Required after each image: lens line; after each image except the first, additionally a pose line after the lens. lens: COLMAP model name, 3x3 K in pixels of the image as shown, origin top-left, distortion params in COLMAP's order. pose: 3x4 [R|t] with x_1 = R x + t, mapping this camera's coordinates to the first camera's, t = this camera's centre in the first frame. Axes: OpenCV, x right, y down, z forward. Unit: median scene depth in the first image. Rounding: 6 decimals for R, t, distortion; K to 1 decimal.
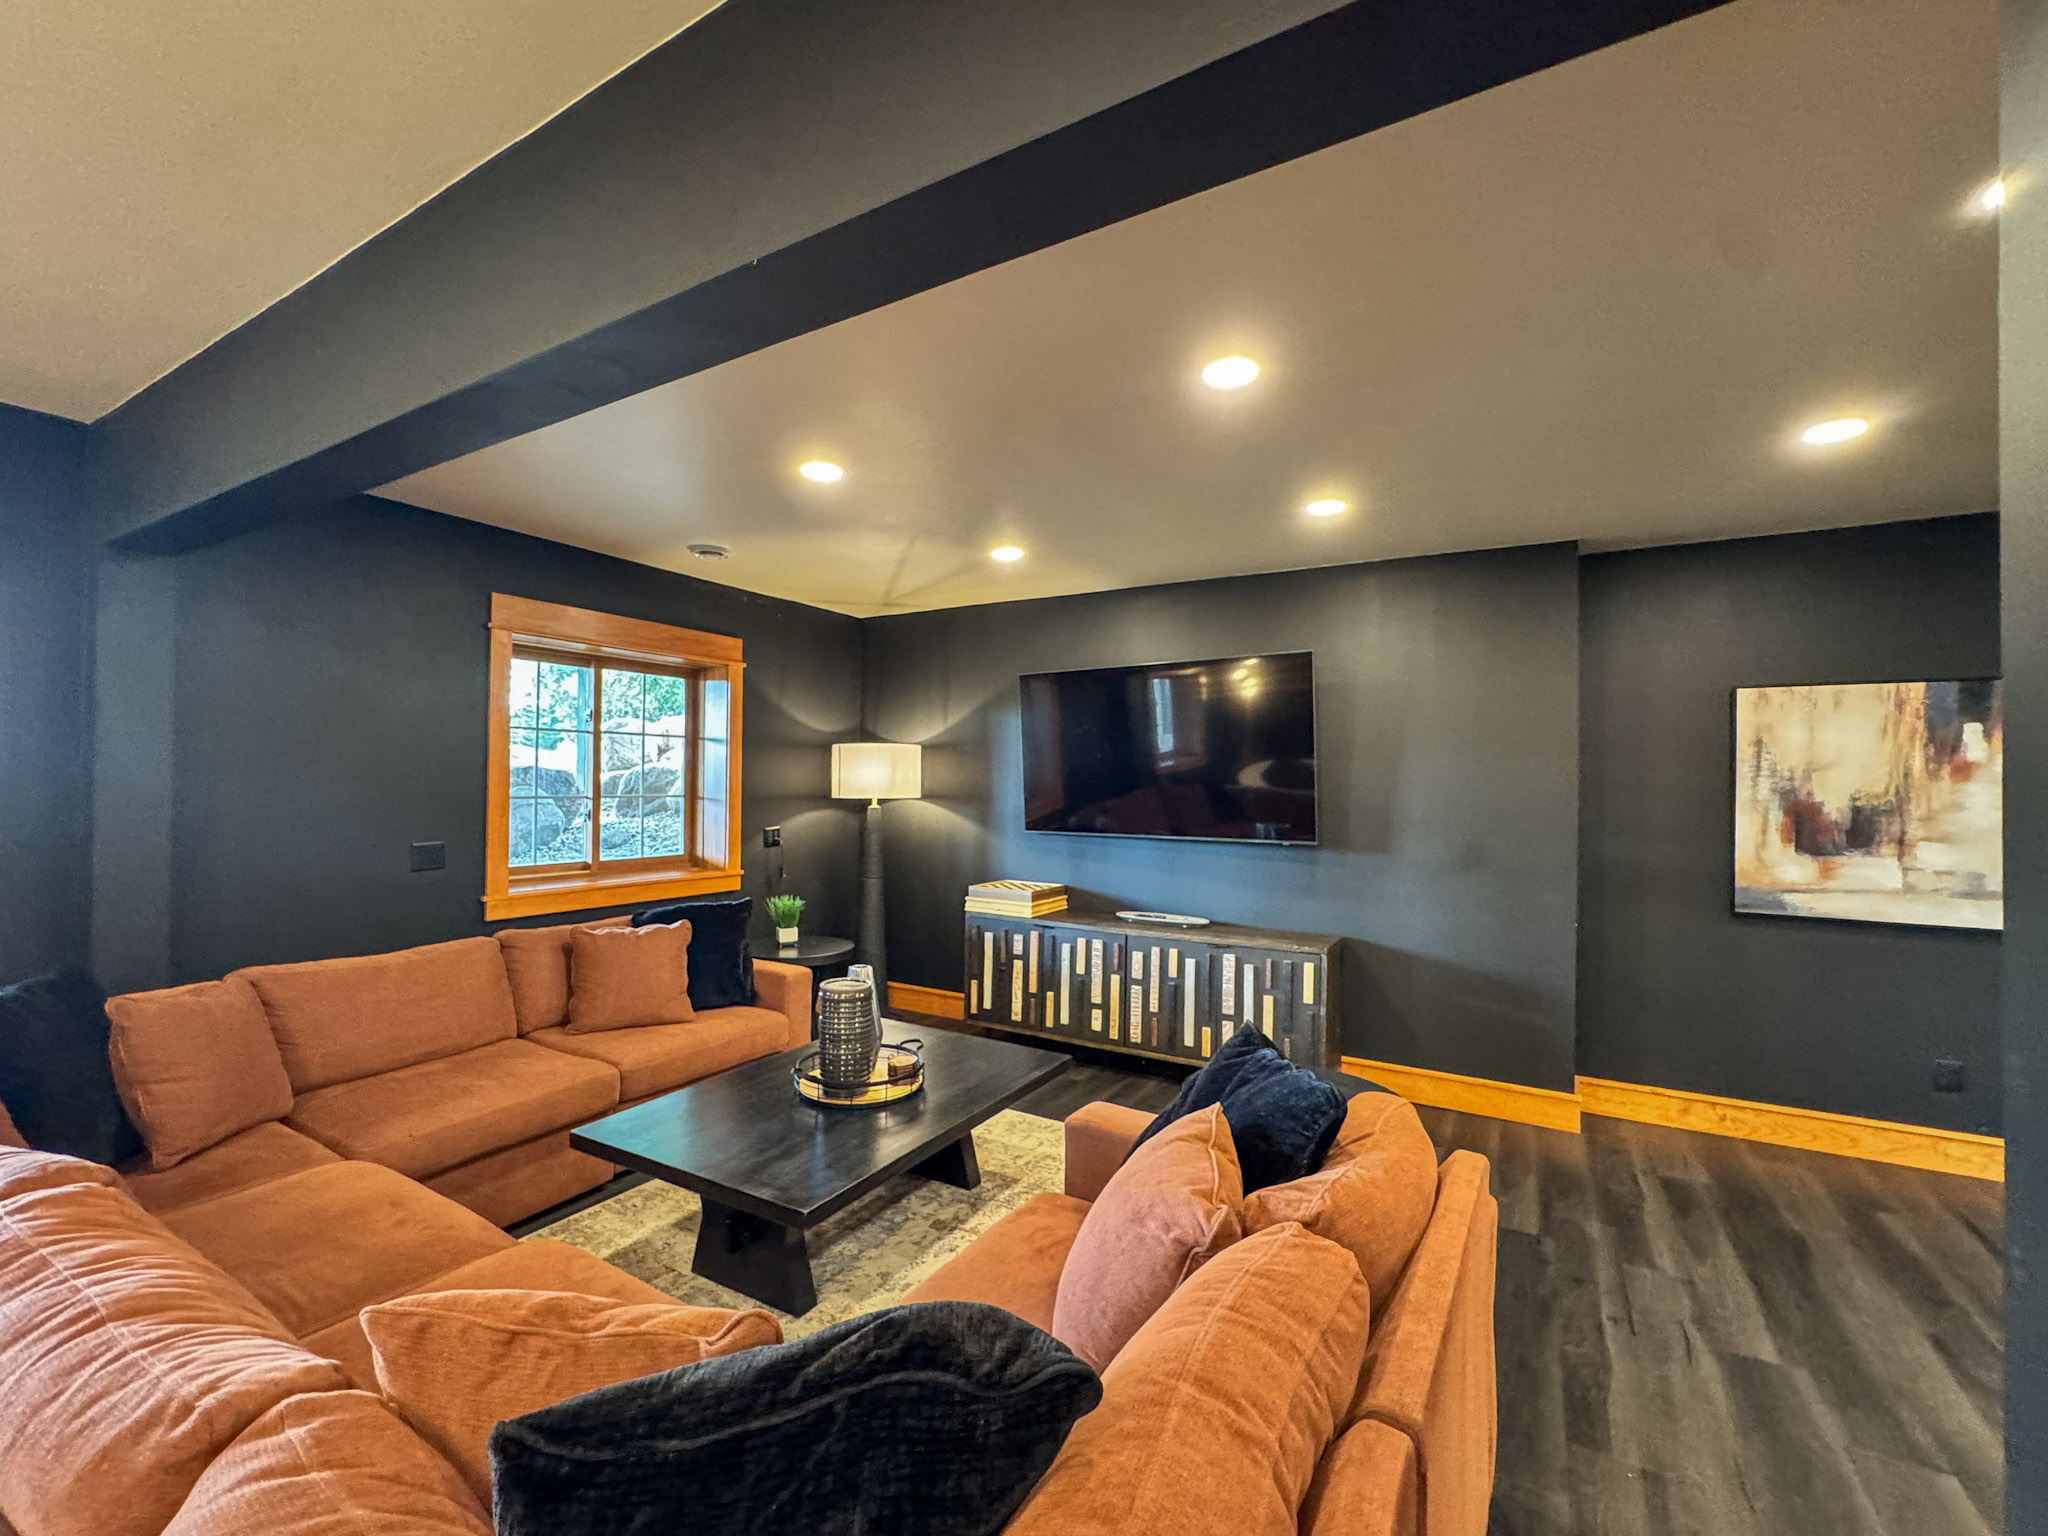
lens RADIAL K [[833.7, 0, 1027.1], [0, 833.7, 761.0], [0, 0, 1]] dist [-0.000561, -0.000172]
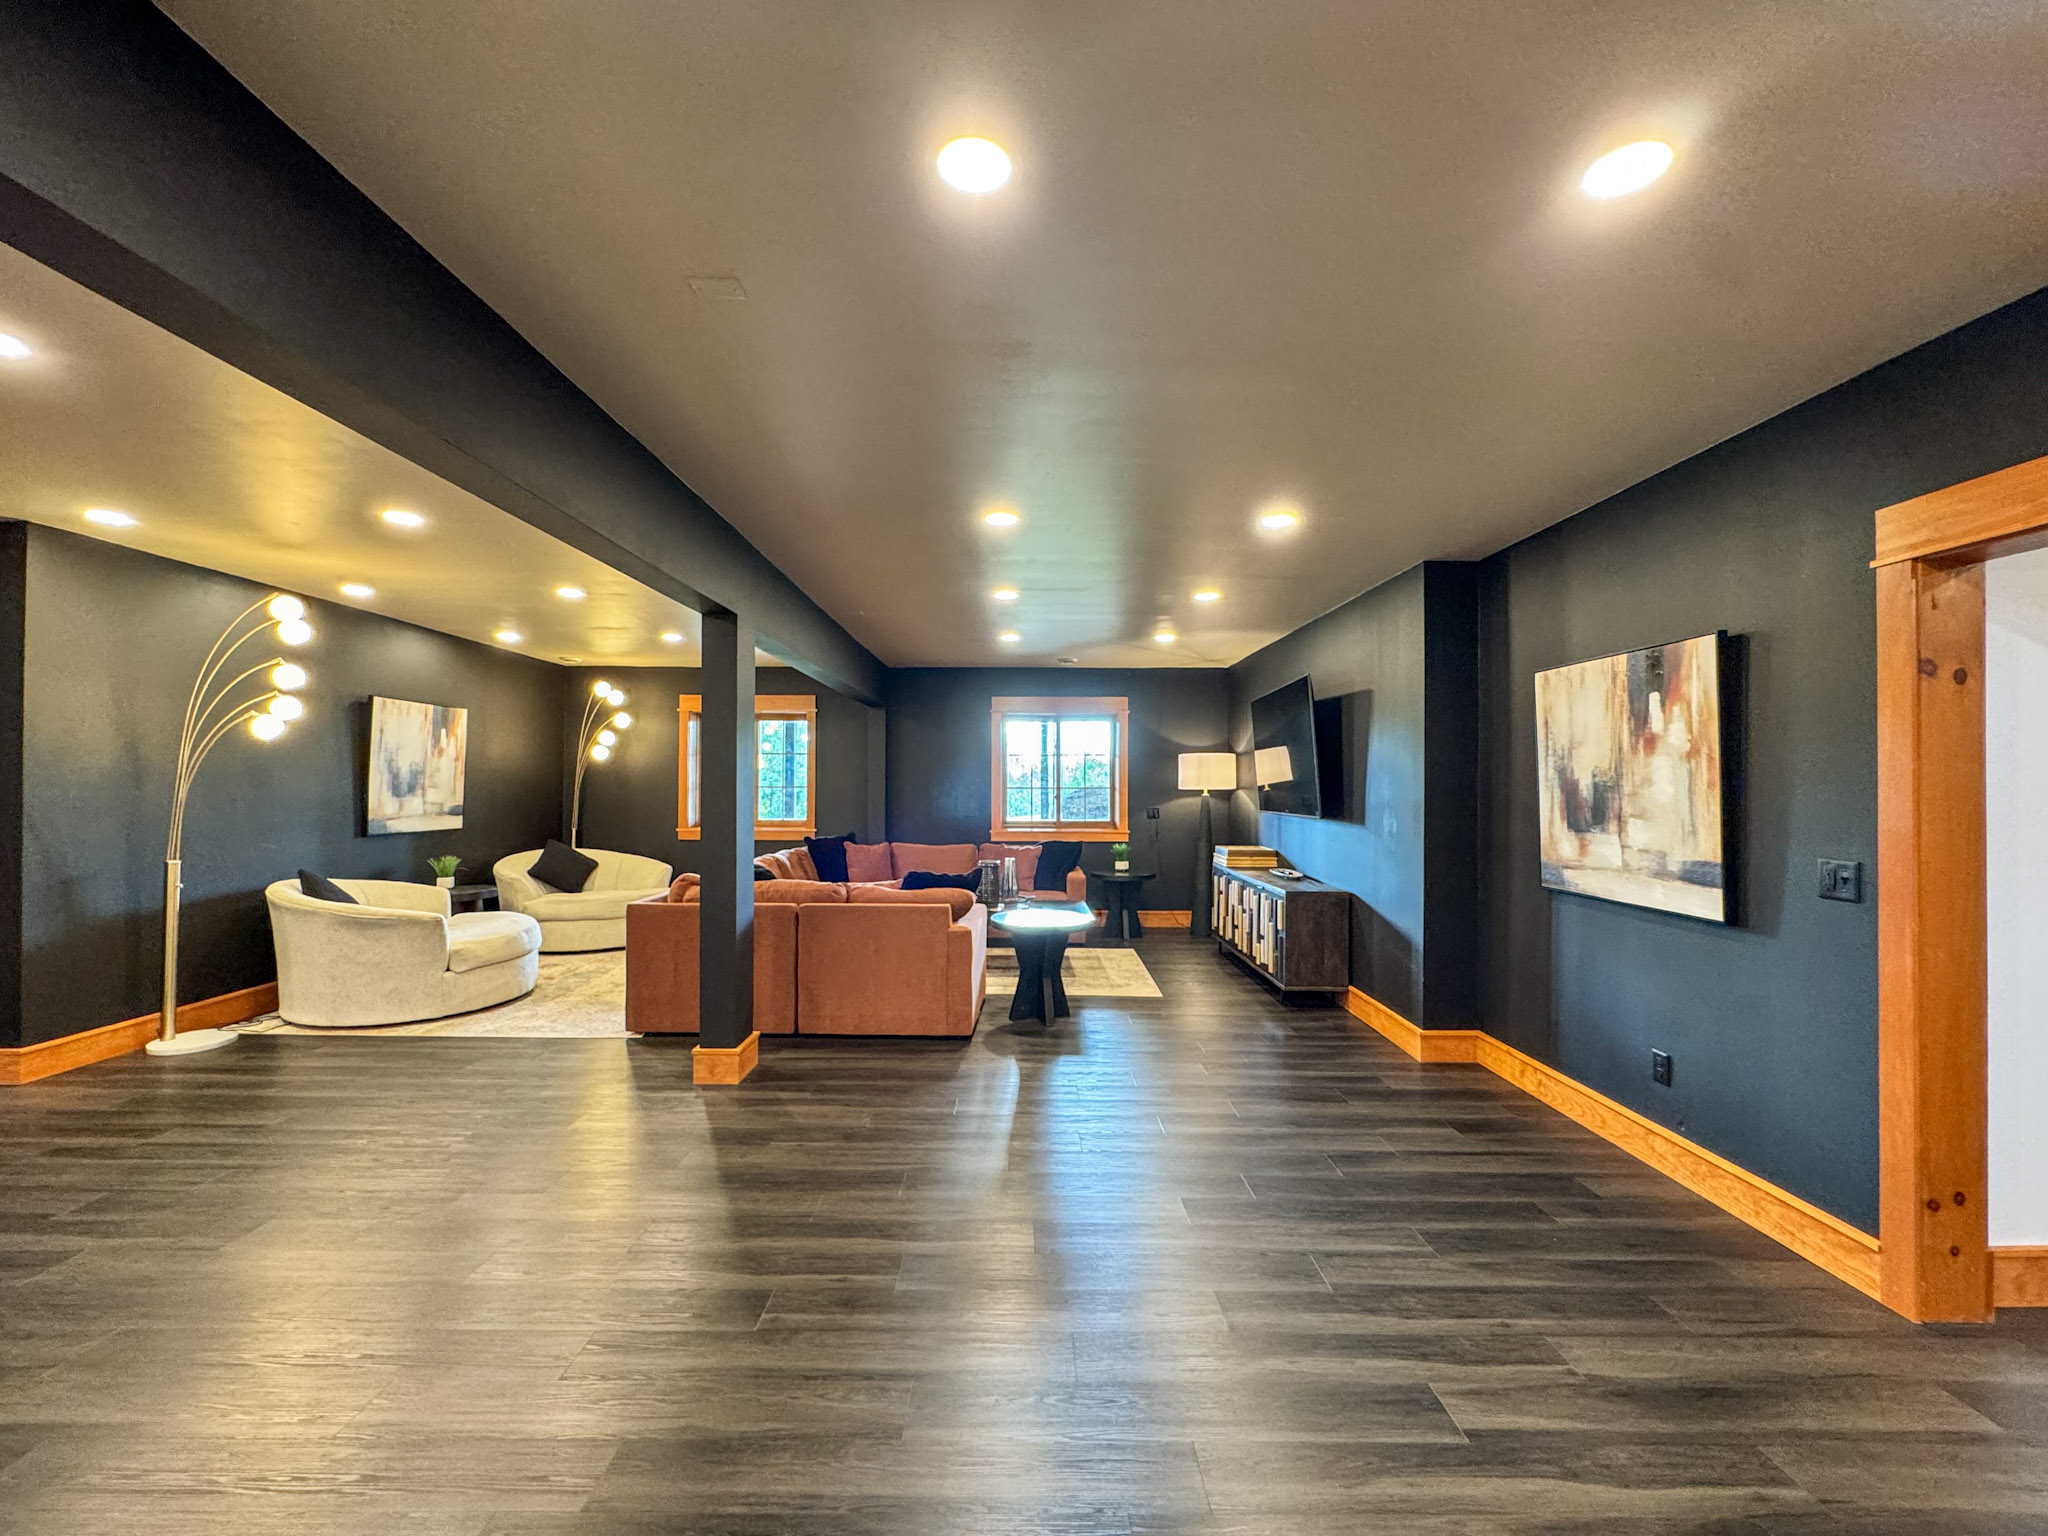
lens RADIAL K [[833.7, 0, 1022.4], [0, 833.7, 776.9], [0, 0, 1]] dist [-0.000561, -0.000172]
pose [[0.507583, -0.013595, -0.861496, 1.502140], [0.013842, 0.999875, -0.007623, 0.045295], [0.861492, -0.008055, 0.507708, -0.094317]]
